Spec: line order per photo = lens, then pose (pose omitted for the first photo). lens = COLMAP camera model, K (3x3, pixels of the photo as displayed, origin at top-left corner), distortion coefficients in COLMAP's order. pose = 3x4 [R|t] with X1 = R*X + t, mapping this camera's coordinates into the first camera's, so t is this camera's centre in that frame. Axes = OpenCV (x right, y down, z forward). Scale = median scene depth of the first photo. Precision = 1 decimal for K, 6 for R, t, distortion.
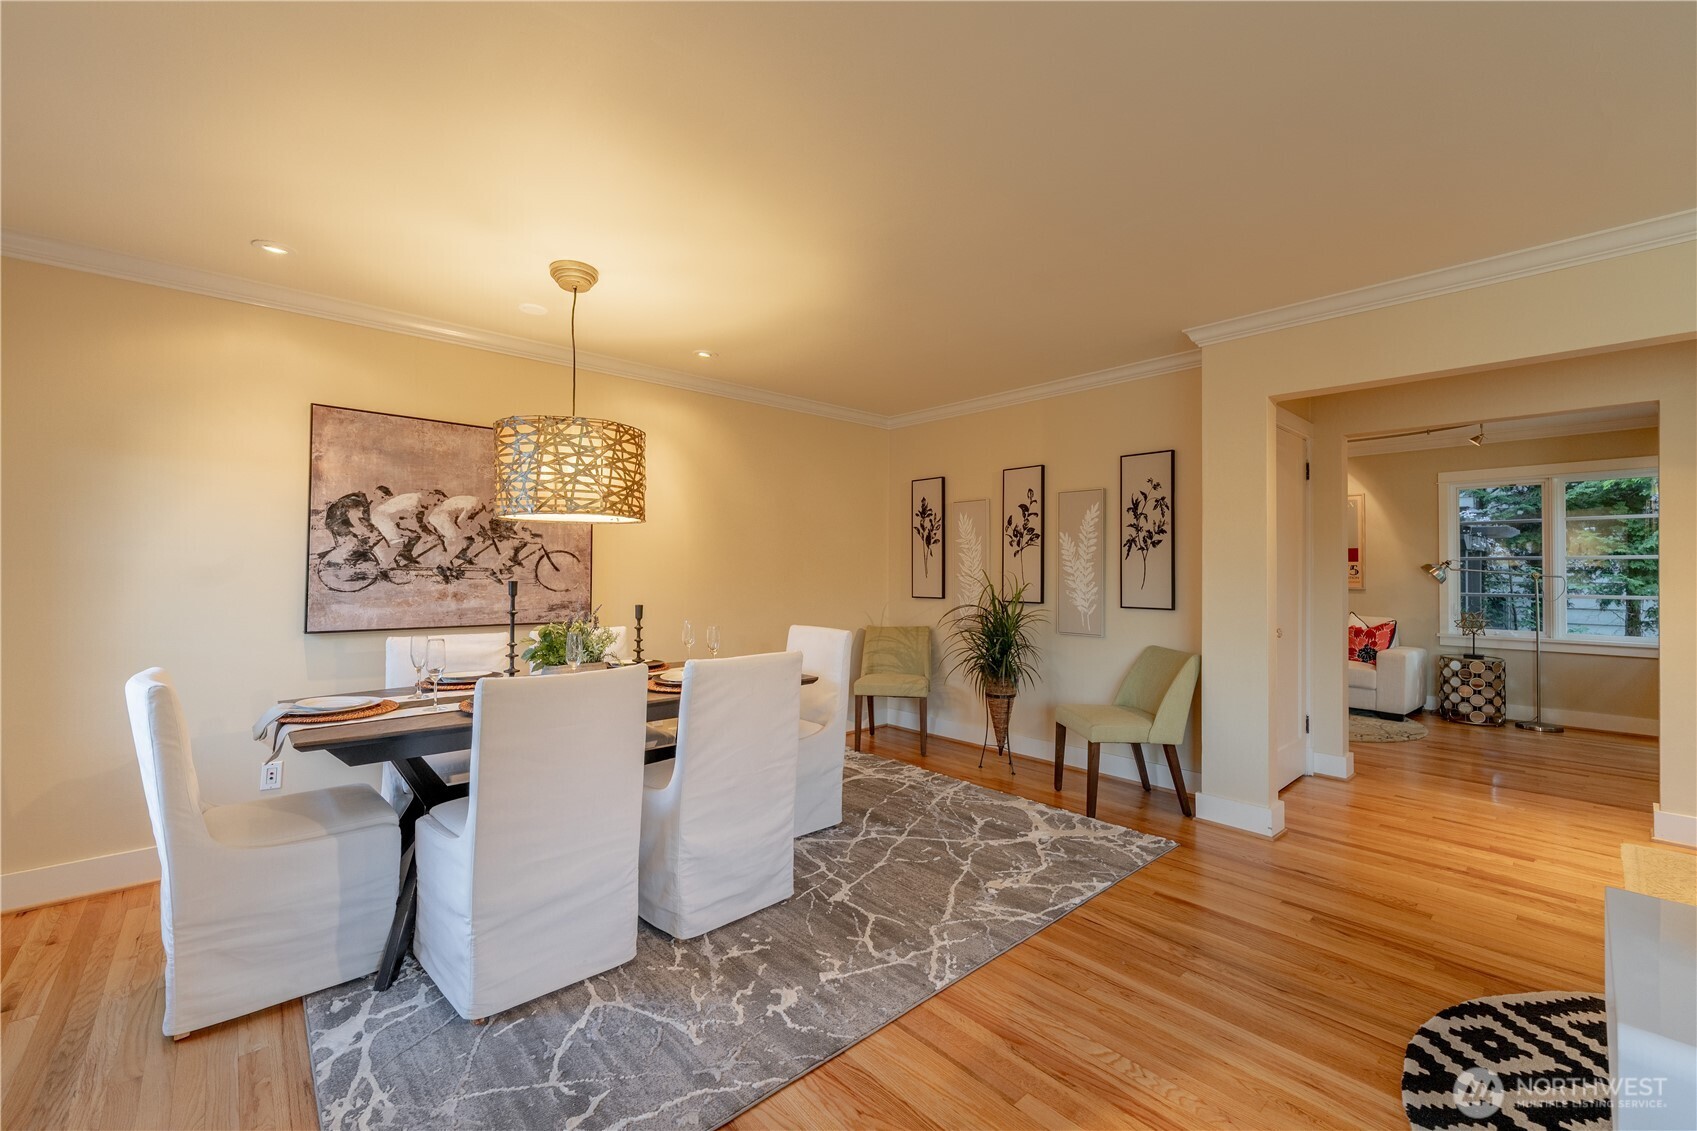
lens RADIAL K [[683.0, 0, 845.0], [0, 683.0, 562.8], [0, 0, 1]] dist [-0.000898, -0.000083]
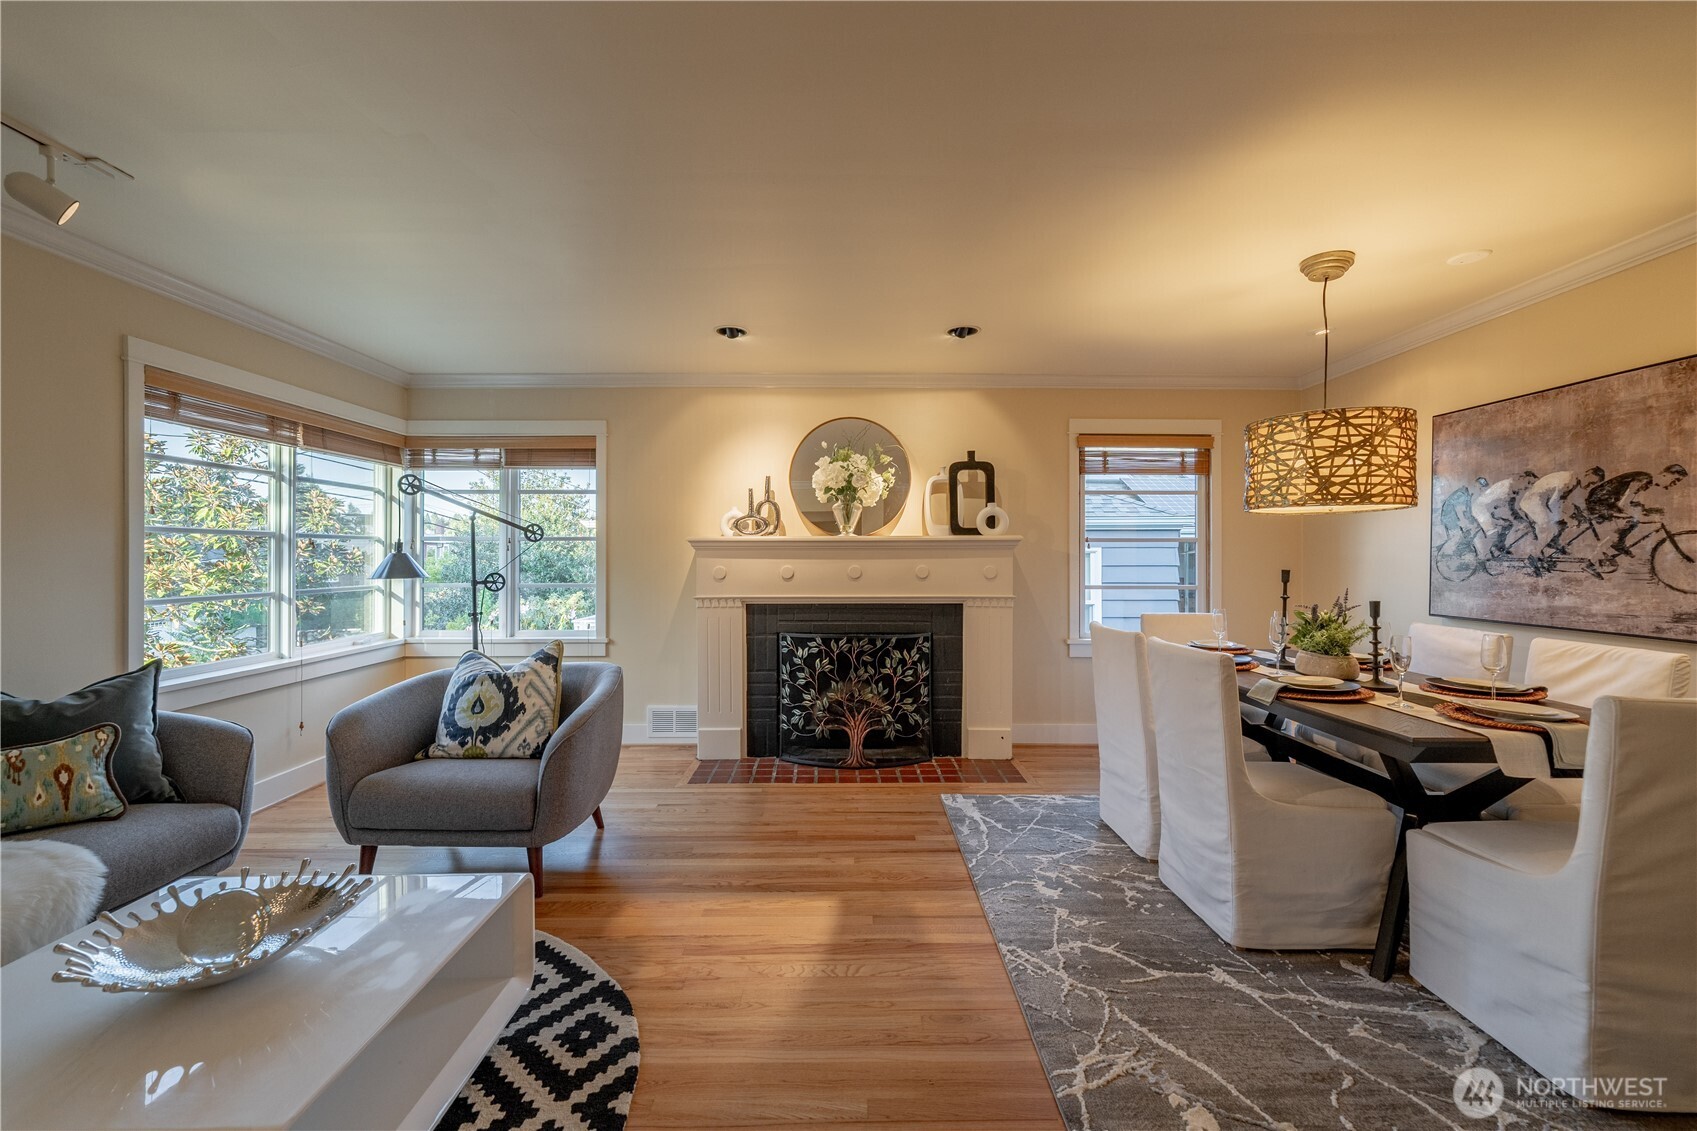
lens RADIAL K [[683.0, 0, 846.7], [0, 683.0, 563.6], [0, 0, 1]] dist [-0.000898, -0.000083]
pose [[-0.665034, 0.008770, -0.746762, 0.673209], [0.016590, 0.999858, -0.003032, 0.002142], [0.746629, -0.014405, -0.665085, 0.932235]]
